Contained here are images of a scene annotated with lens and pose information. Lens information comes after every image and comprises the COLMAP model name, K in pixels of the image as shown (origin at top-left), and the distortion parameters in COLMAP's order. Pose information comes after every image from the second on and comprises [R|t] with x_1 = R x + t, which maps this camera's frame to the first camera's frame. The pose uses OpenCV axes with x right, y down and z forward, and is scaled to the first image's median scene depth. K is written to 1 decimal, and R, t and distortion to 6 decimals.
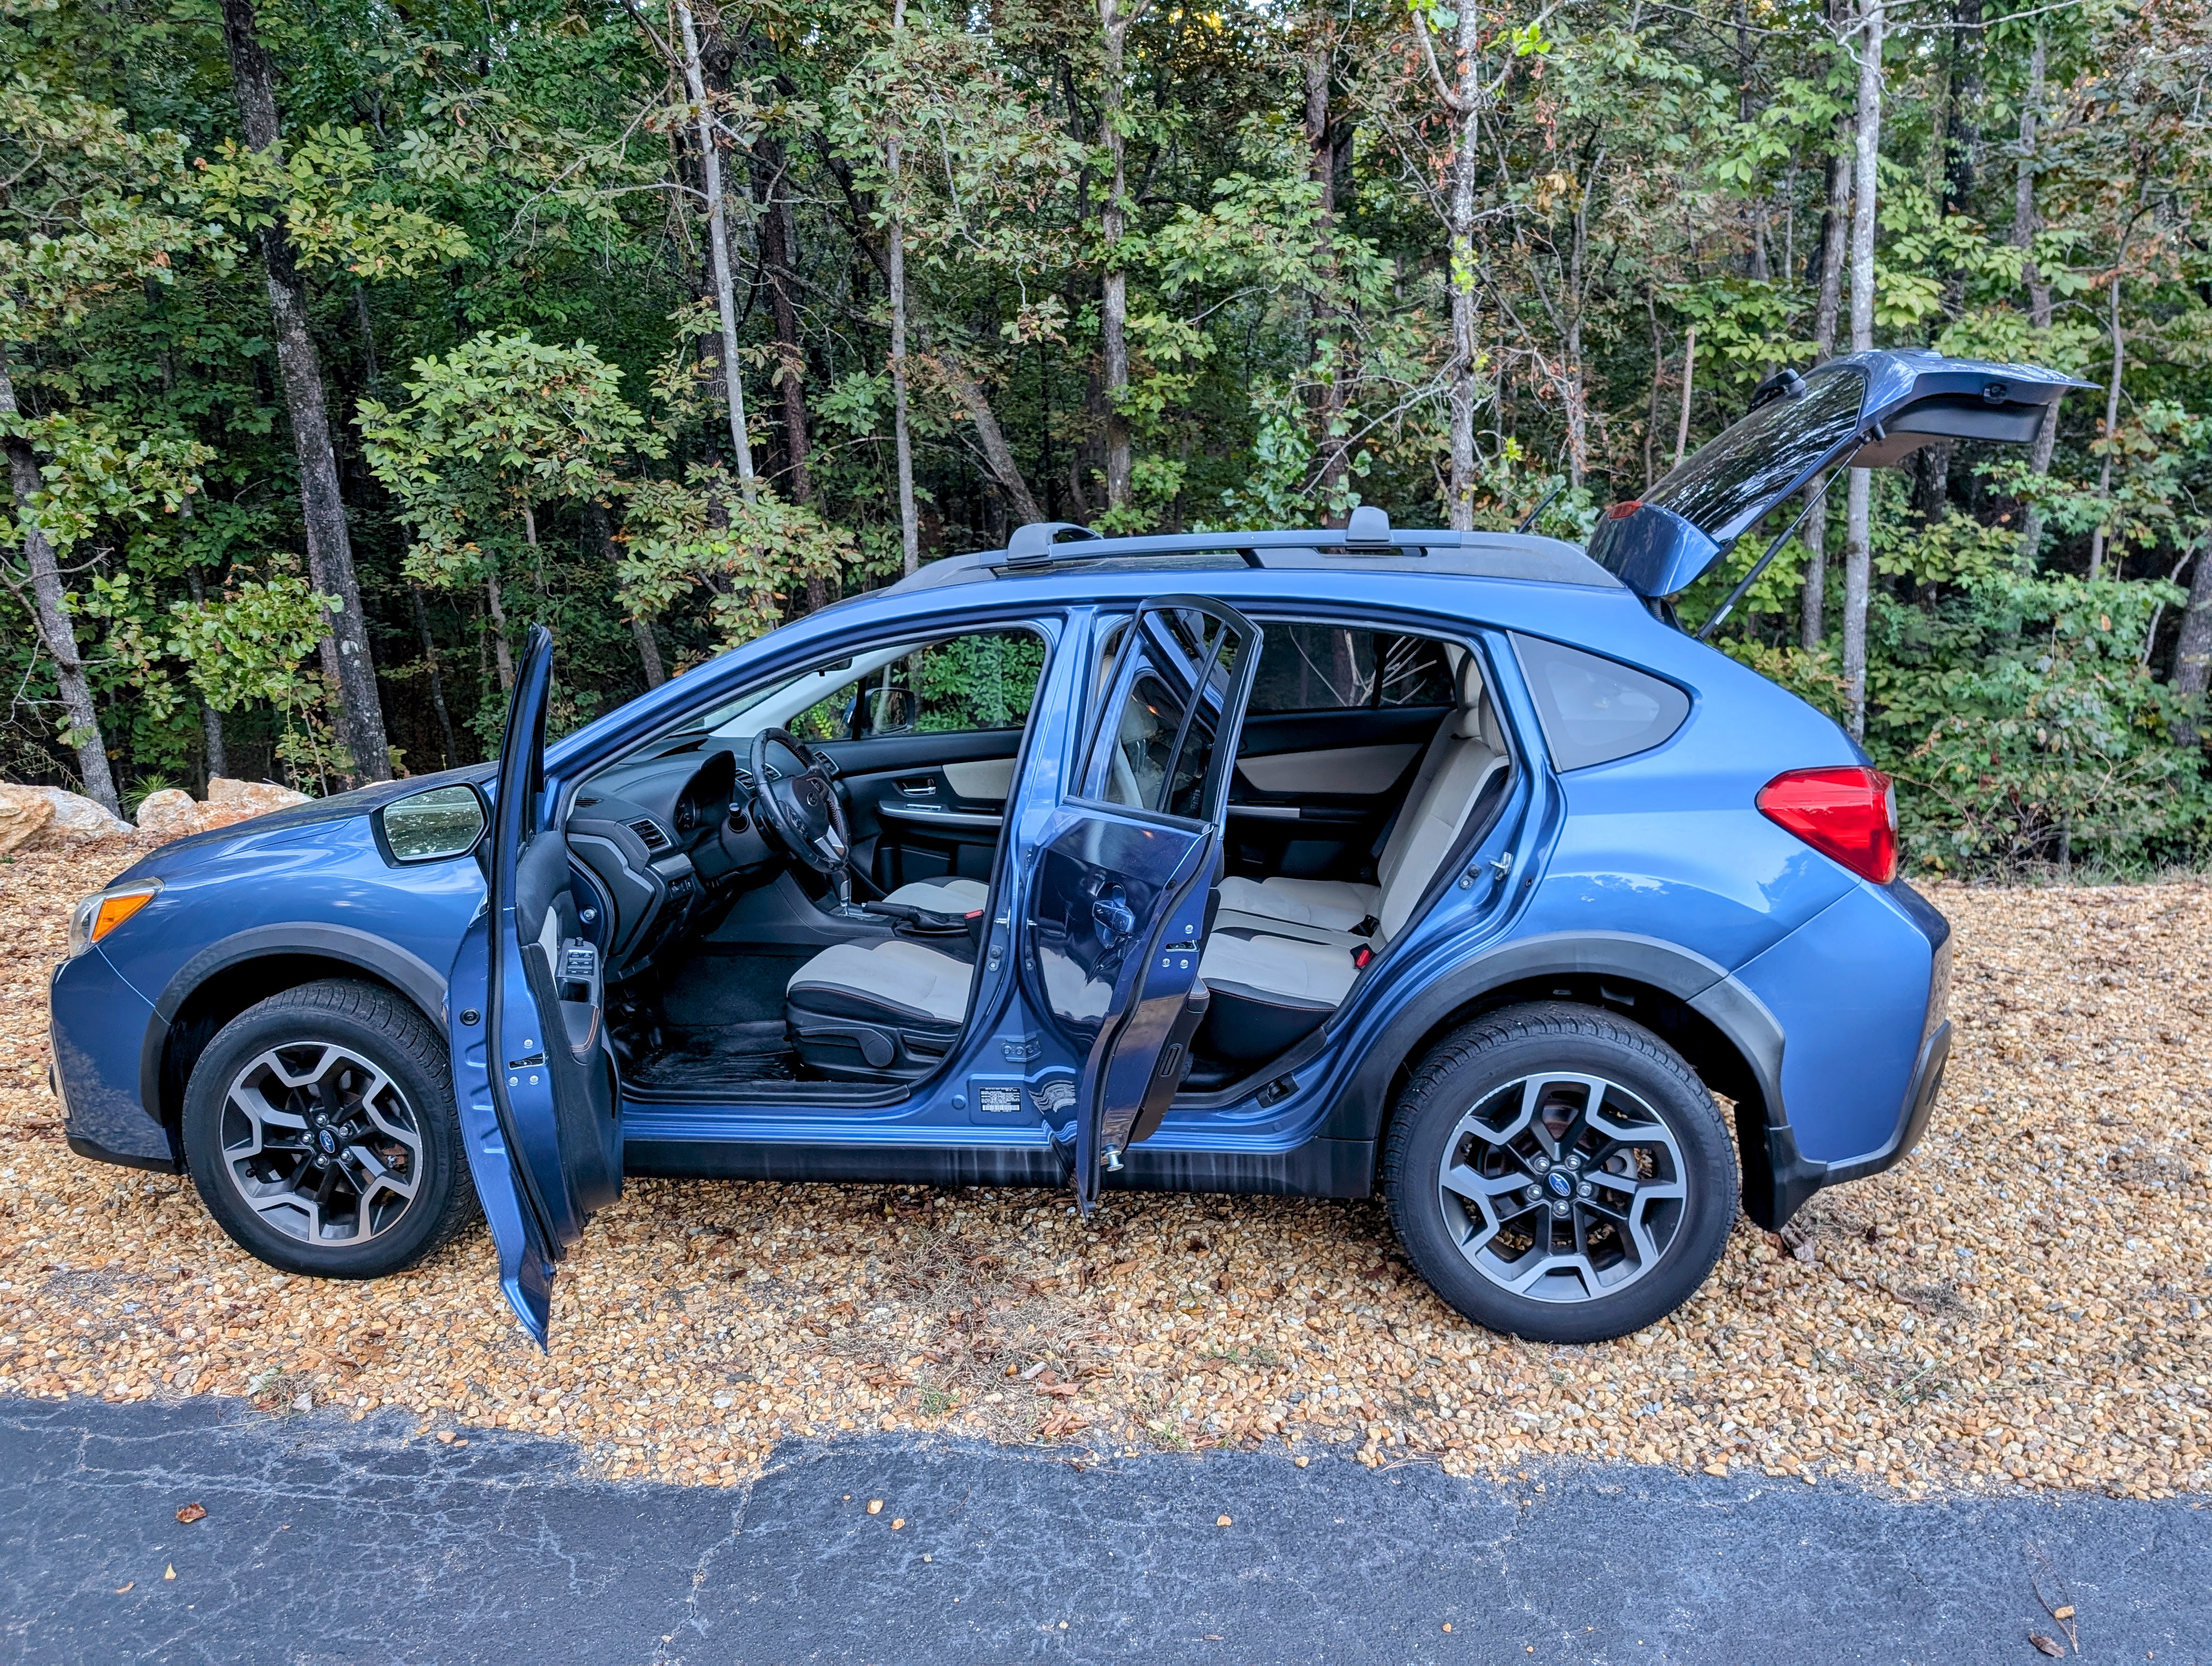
lens RADIAL K [[1611.1, 0, 1106.0], [0, 1611.1, 833.0], [0, 0, 1]] dist [-0.000811, 0.004075]
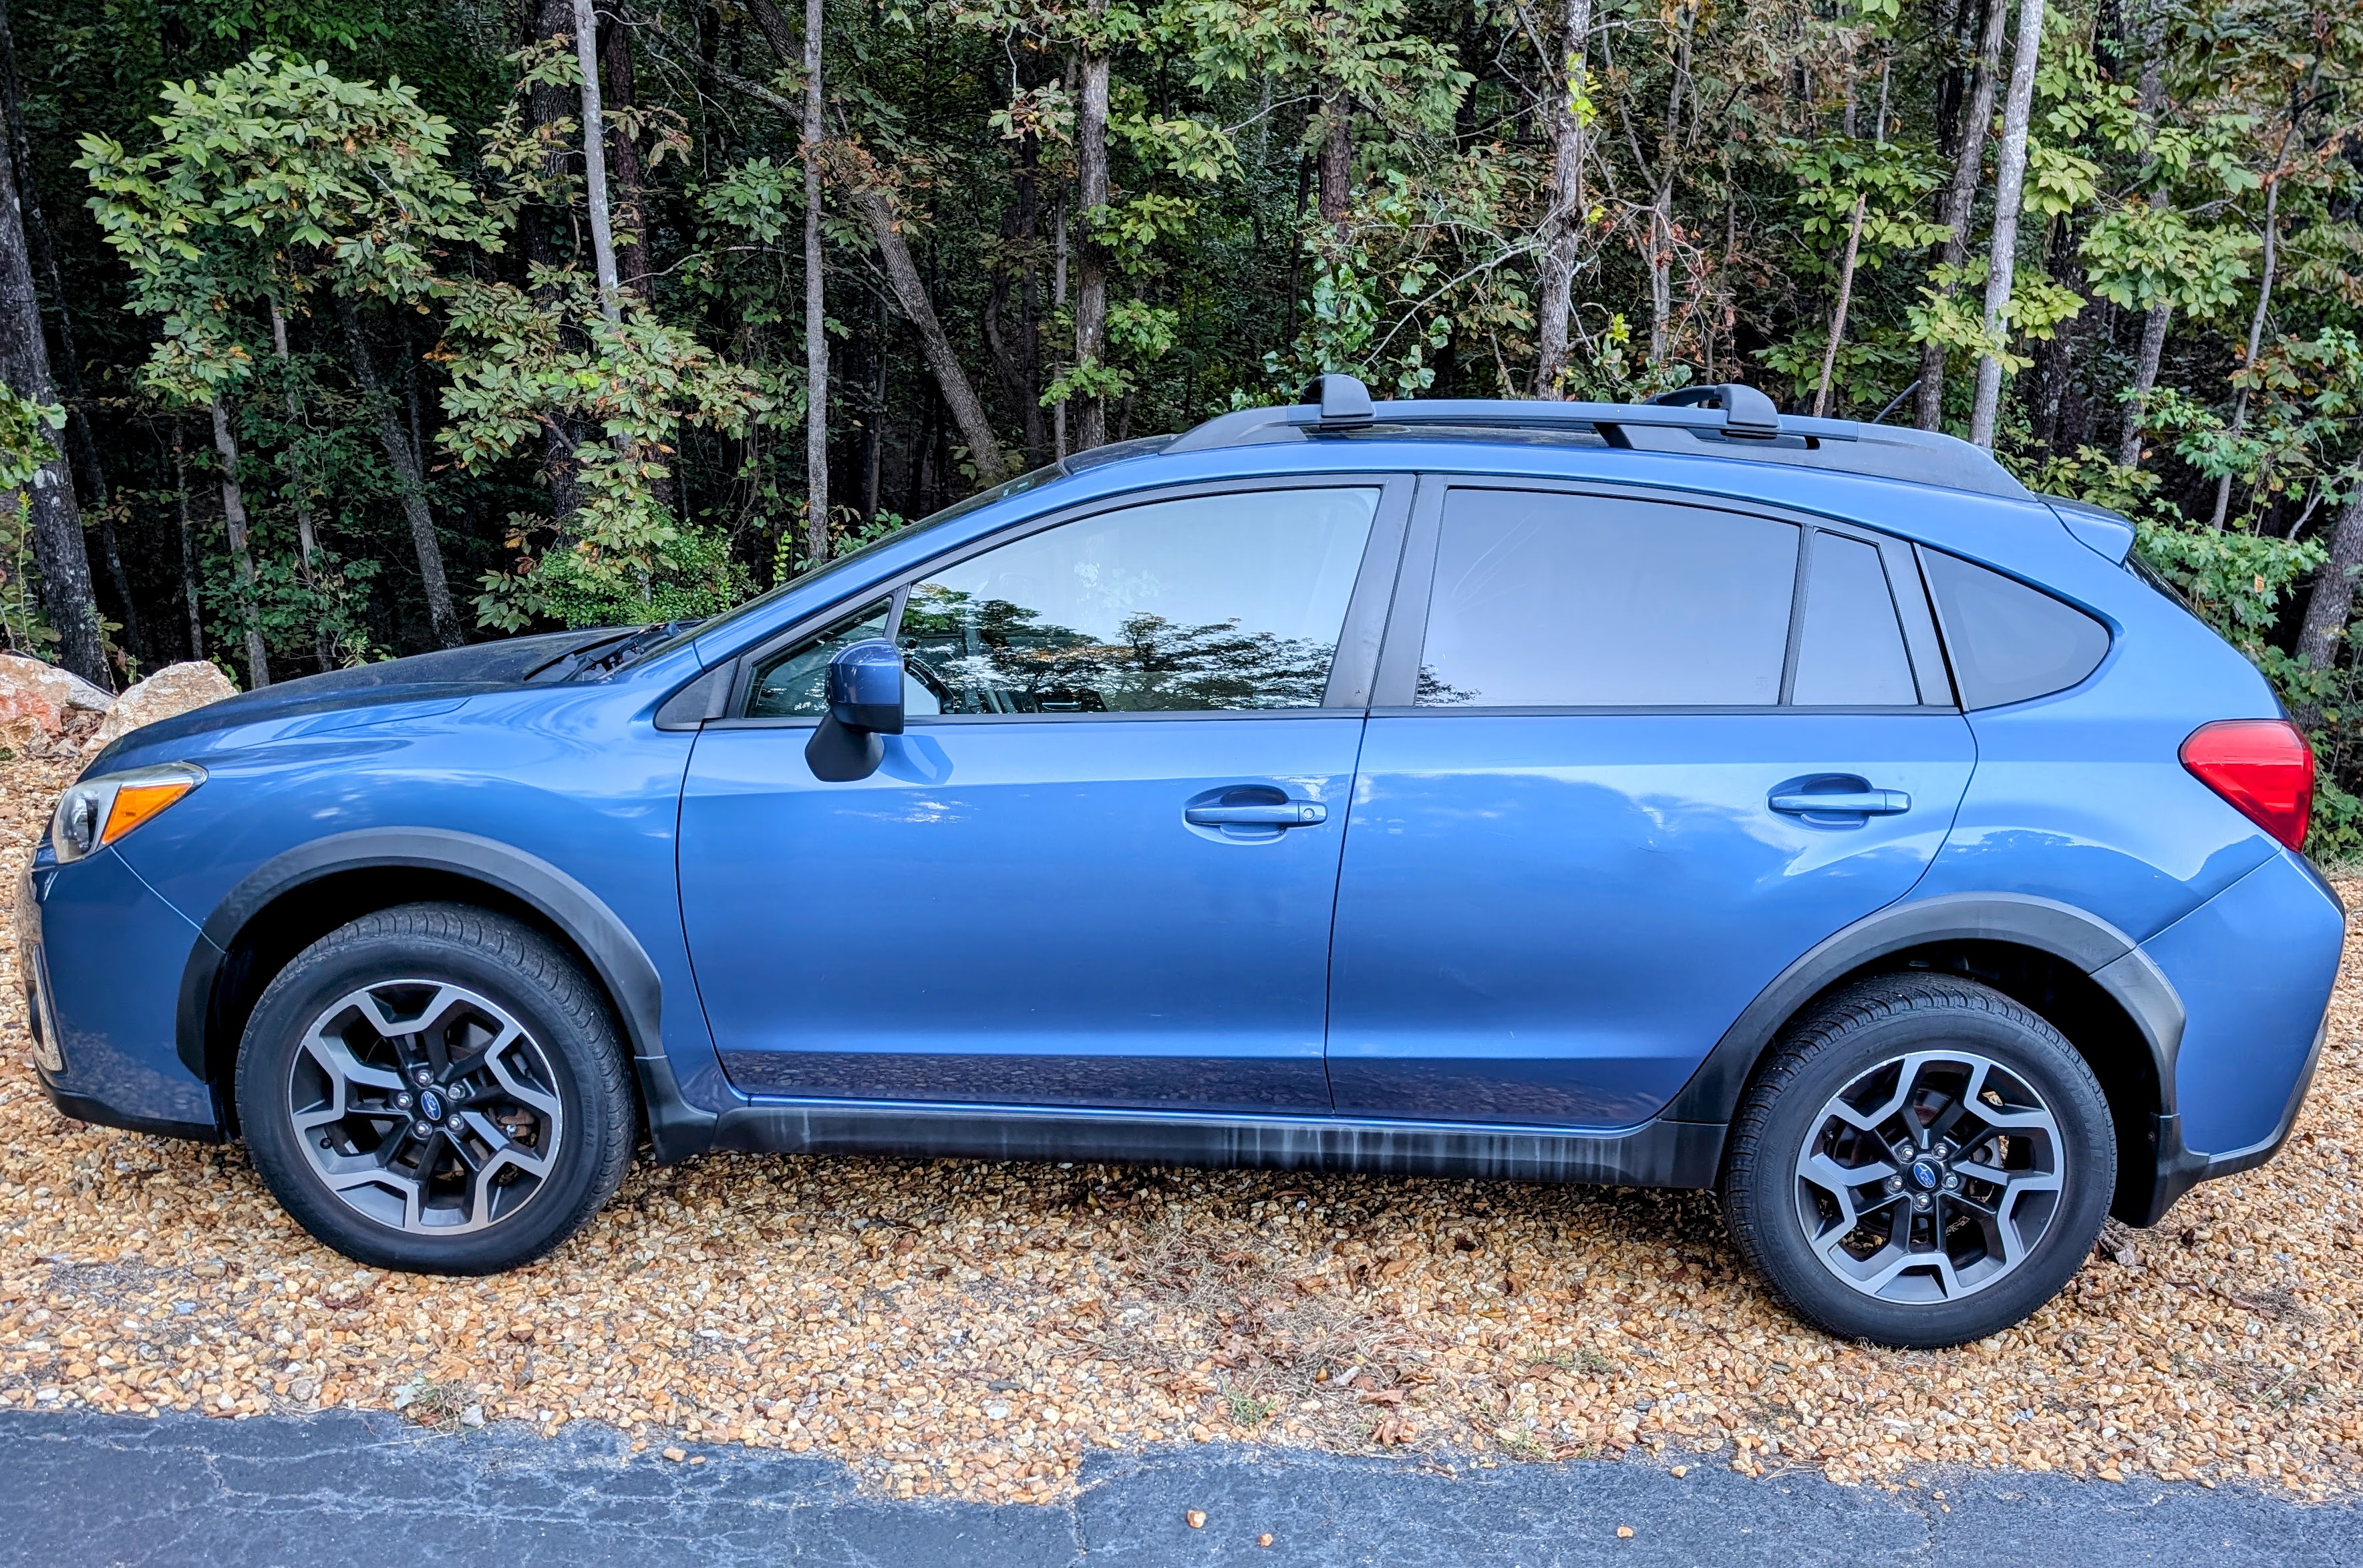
lens RADIAL K [[1986.5, 0, 1181.1], [0, 1986.5, 1004.0], [0, 0, 1]] dist [0.013115, -0.012876]
pose [[0.987997, 0.027150, 0.152071, -0.114528], [-0.043165, 0.993742, 0.103020, 0.010437], [-0.148323, -0.108348, 0.982986, -0.006649]]
